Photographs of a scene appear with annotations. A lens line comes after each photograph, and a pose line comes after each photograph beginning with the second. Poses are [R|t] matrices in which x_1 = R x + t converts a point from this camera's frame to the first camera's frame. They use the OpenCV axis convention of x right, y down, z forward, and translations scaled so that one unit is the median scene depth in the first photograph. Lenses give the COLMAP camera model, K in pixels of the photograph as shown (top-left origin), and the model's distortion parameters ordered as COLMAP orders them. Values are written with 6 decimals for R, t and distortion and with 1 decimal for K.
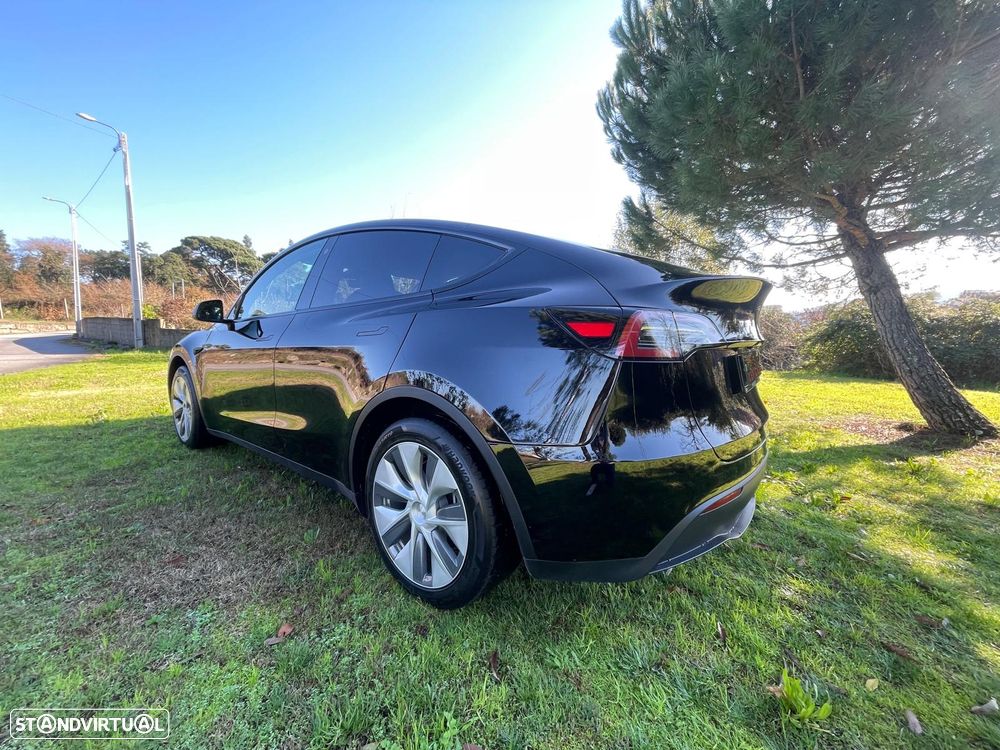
lens RADIAL K [[395.2, 0, 497.7], [0, 395.2, 369.7], [0, 0, 1]] dist [0.006700, -0.004274]
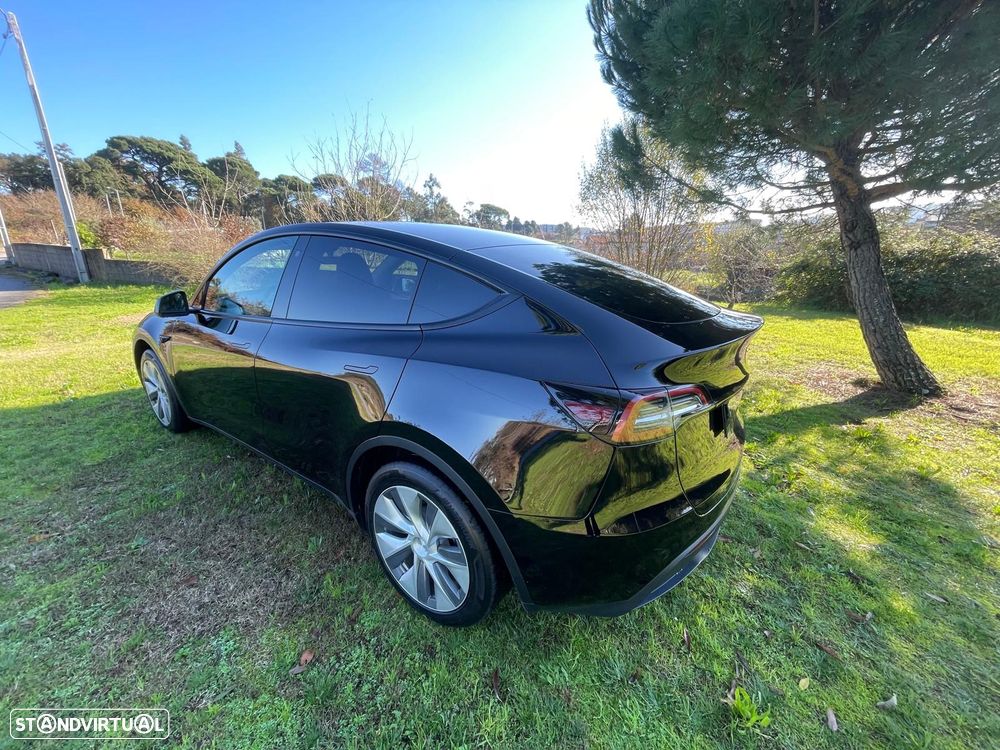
lens RADIAL K [[395.2, 0, 497.7], [0, 395.2, 369.7], [0, 0, 1]] dist [0.006700, -0.004274]
pose [[0.998245, -0.020732, 0.055467, -0.022983], [0.009165, 0.979512, 0.201179, -0.184728], [-0.058501, -0.200318, 0.977983, 0.020797]]
